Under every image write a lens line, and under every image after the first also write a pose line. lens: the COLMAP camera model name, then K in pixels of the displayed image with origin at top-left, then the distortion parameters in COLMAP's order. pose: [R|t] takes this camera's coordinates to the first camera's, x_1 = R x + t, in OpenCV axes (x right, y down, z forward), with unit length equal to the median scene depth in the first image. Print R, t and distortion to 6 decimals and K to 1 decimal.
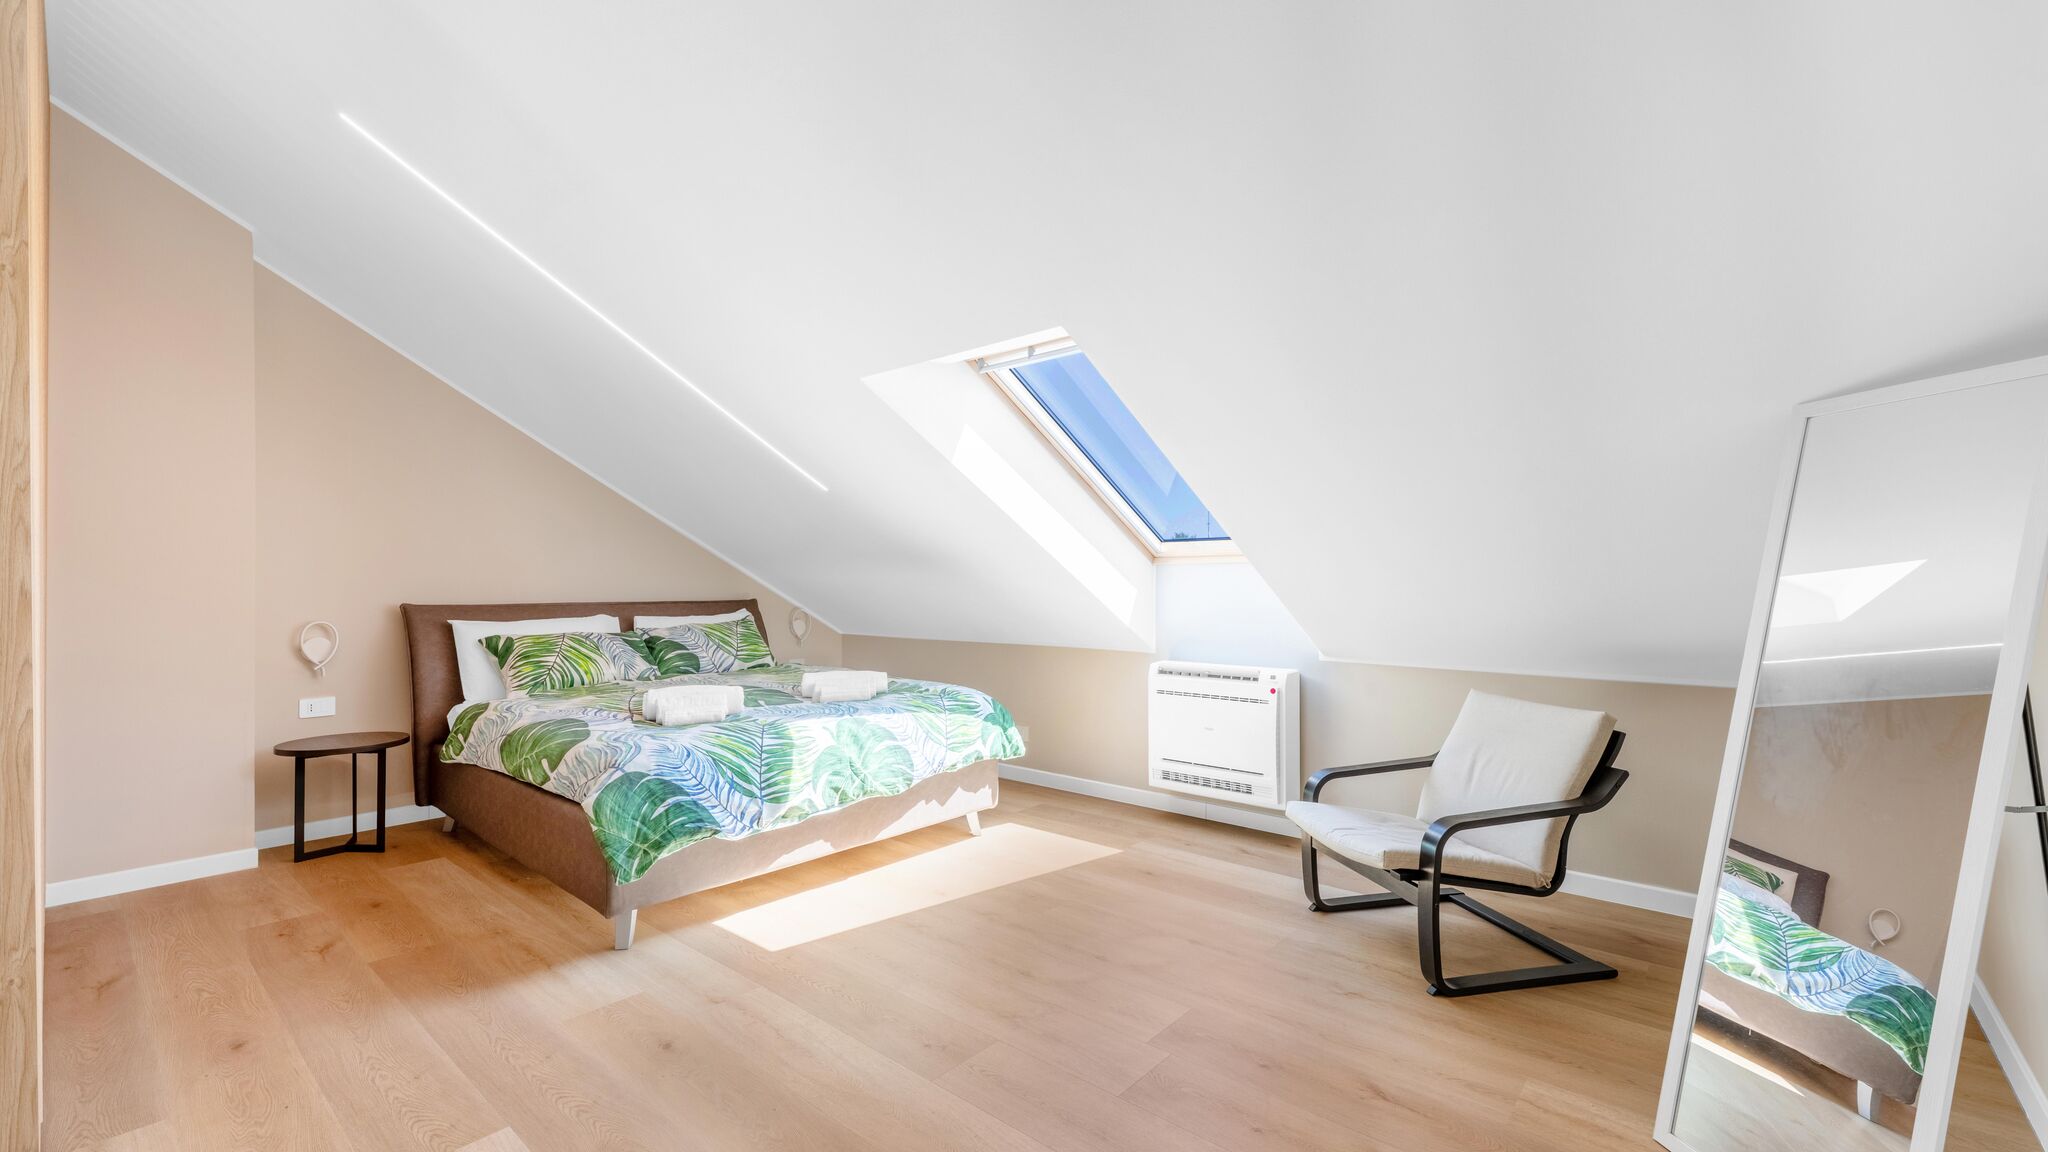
lens RADIAL K [[840.7, 0, 1027.3], [0, 840.7, 583.9], [0, 0, 1]] dist [0.000412, 0.000066]
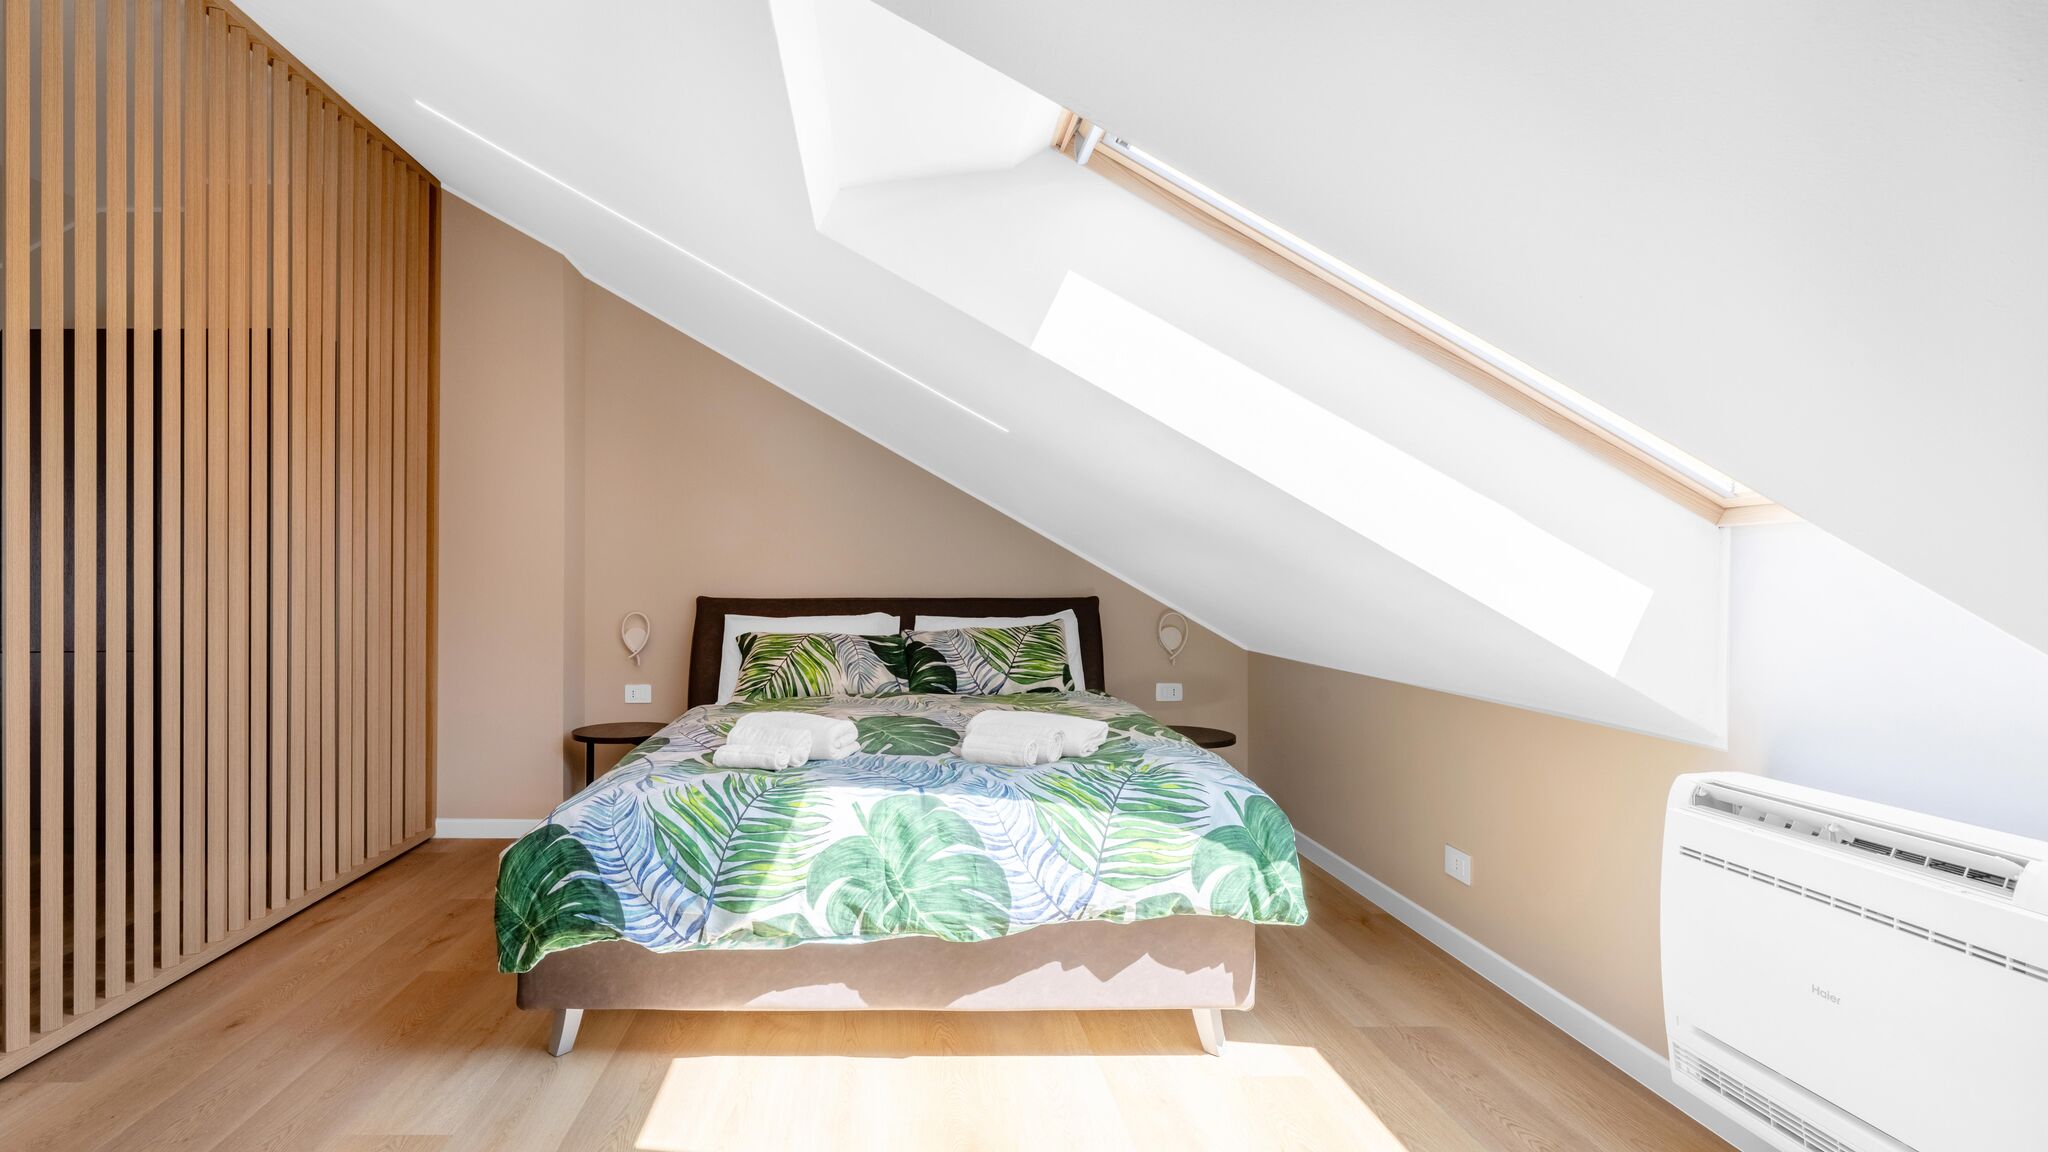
lens RADIAL K [[953.0, 0, 899.0], [0, 953.0, 568.1], [0, 0, 1]] dist [-0.001061, 0.000294]
pose [[0.662899, -0.006291, -0.748683, 0.301023], [-0.000285, 0.999963, -0.008655, 0.000360], [0.748709, 0.005951, 0.662872, 0.527601]]
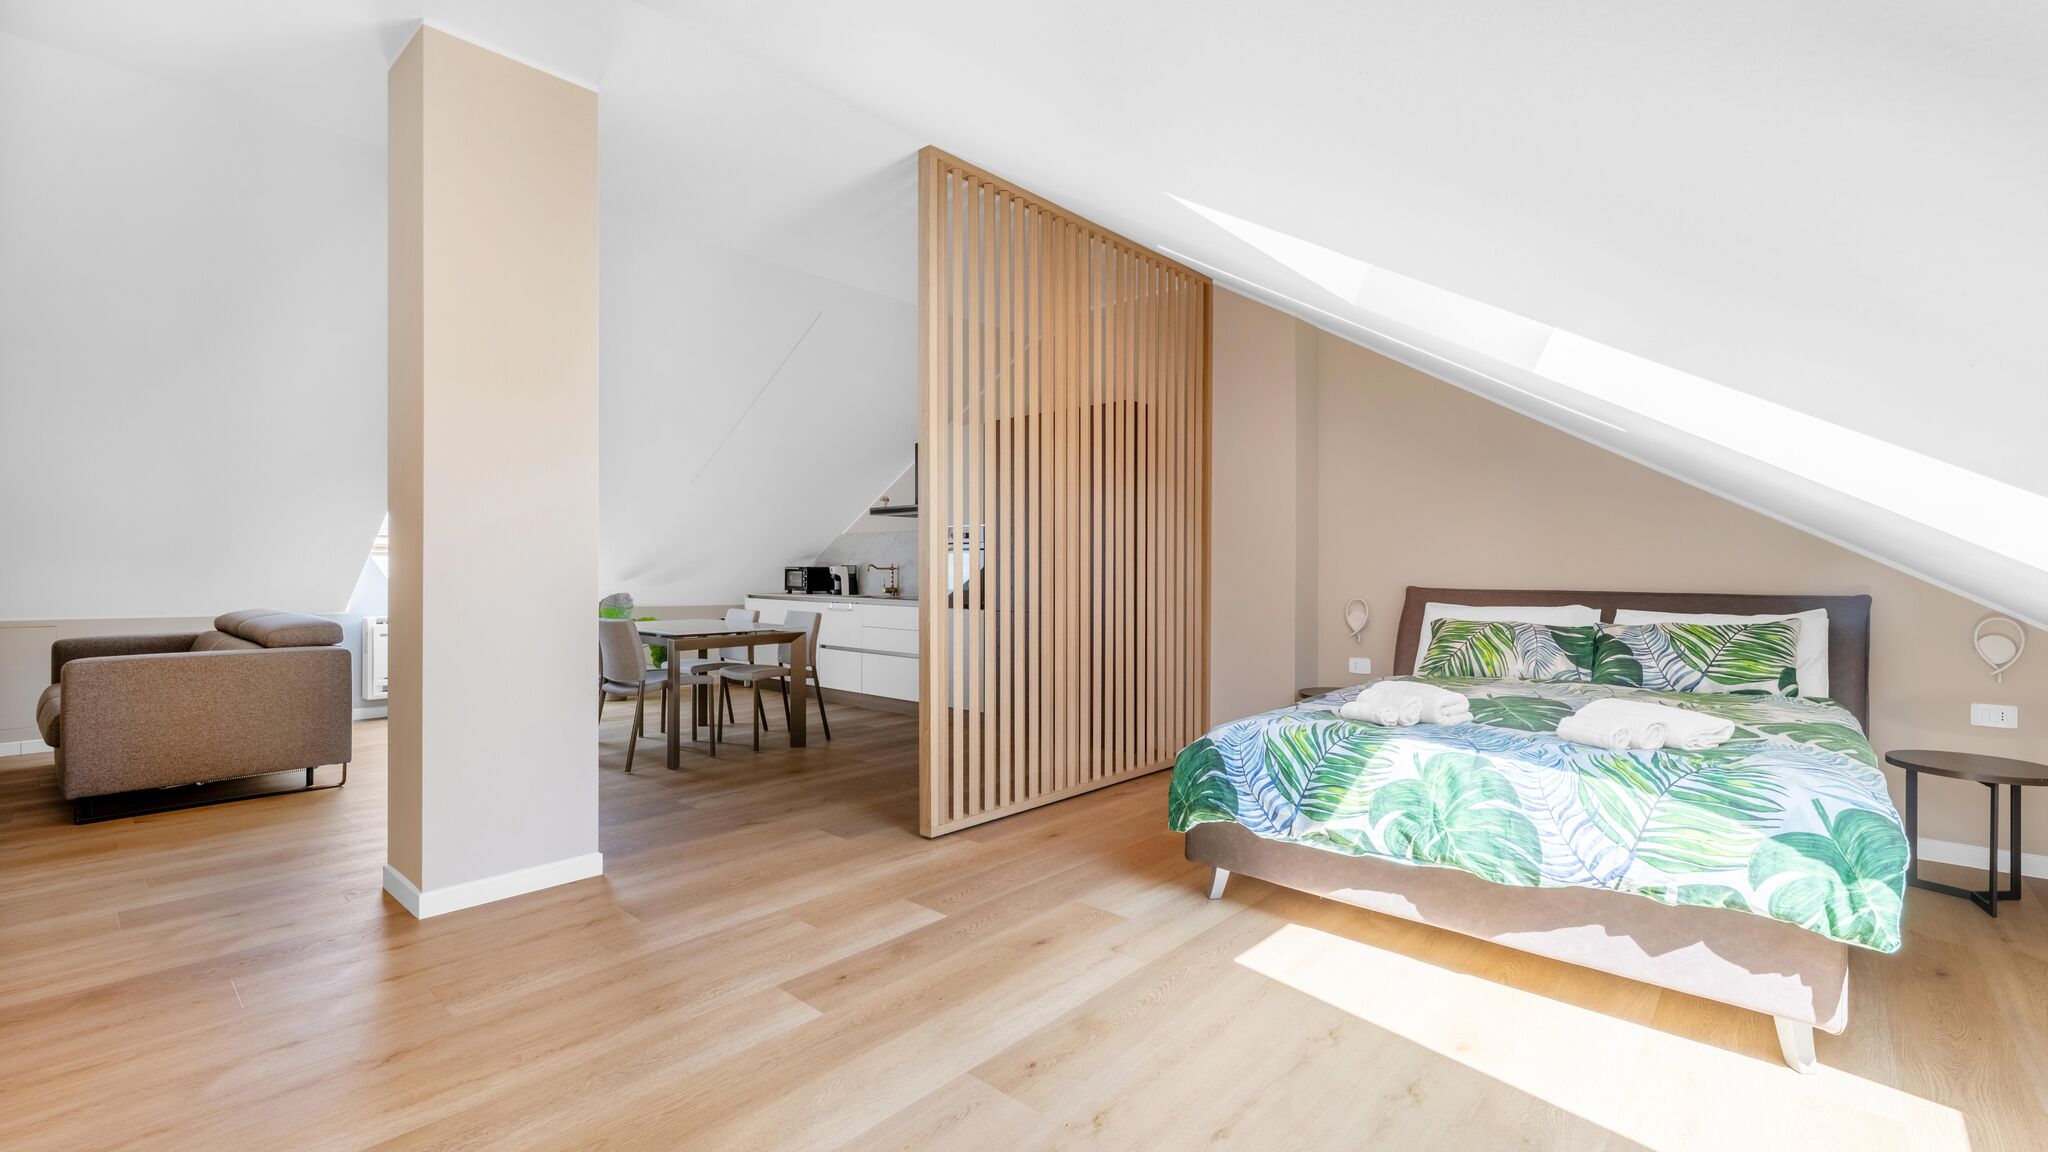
lens RADIAL K [[872.2, 0, 1086.2], [0, 872.2, 567.4], [0, 0, 1]] dist [-0.000298, -0.000116]
pose [[0.019568, 0.001083, -0.999808, 0.529572], [-0.006895, 0.999976, 0.000949, 0.000237], [0.999785, 0.006875, 0.019575, 0.651100]]
